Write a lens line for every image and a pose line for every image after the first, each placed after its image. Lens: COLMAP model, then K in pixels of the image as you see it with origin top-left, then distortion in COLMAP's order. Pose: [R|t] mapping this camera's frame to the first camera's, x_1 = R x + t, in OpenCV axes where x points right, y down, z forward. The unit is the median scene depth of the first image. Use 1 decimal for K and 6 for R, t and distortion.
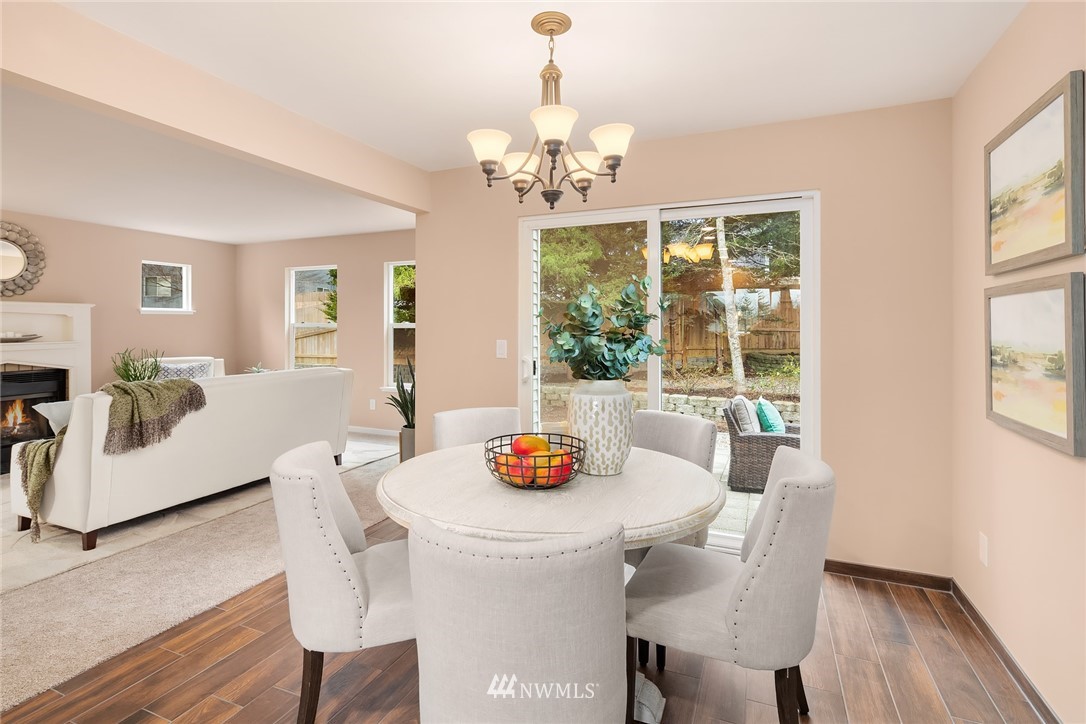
lens RADIAL K [[519.2, 0, 541.6], [0, 519.2, 323.4], [0, 0, 1]] dist [-0.000568, -0.000357]
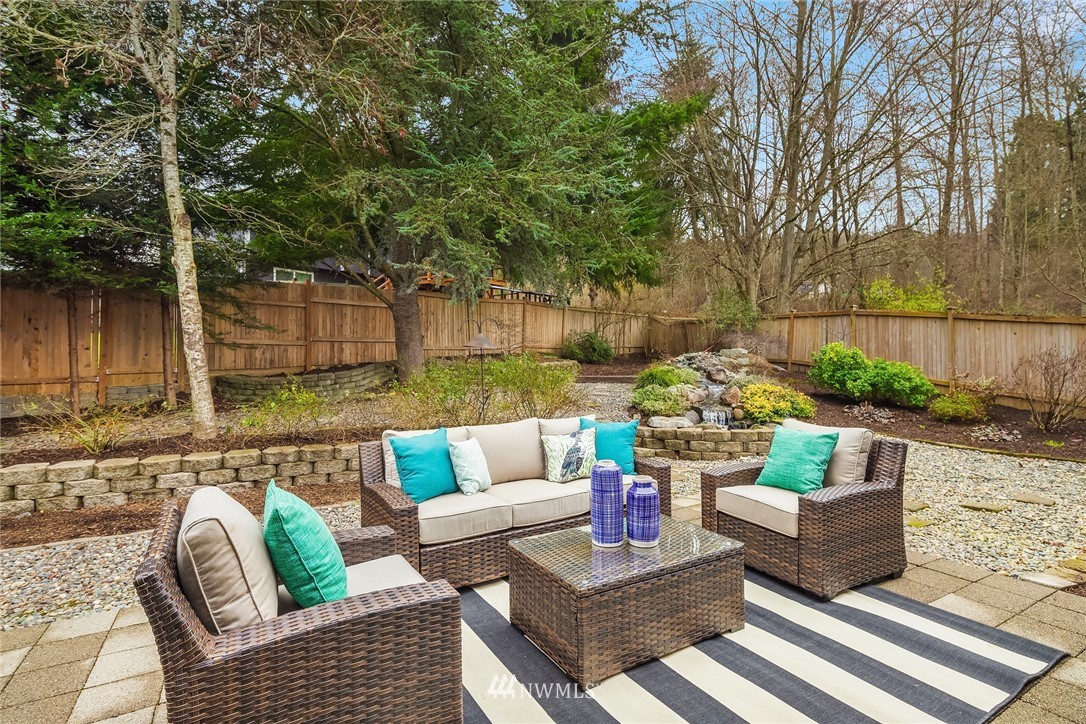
lens RADIAL K [[528.5, 0, 544.8], [0, 528.5, 347.7], [0, 0, 1]] dist [0.000518, 0.000037]
pose [[0.593134, 0.001563, 0.805102, 0.116740], [-0.004936, 0.999986, 0.001695, 0.021730], [-0.805089, -0.004979, 0.593133, 0.308984]]
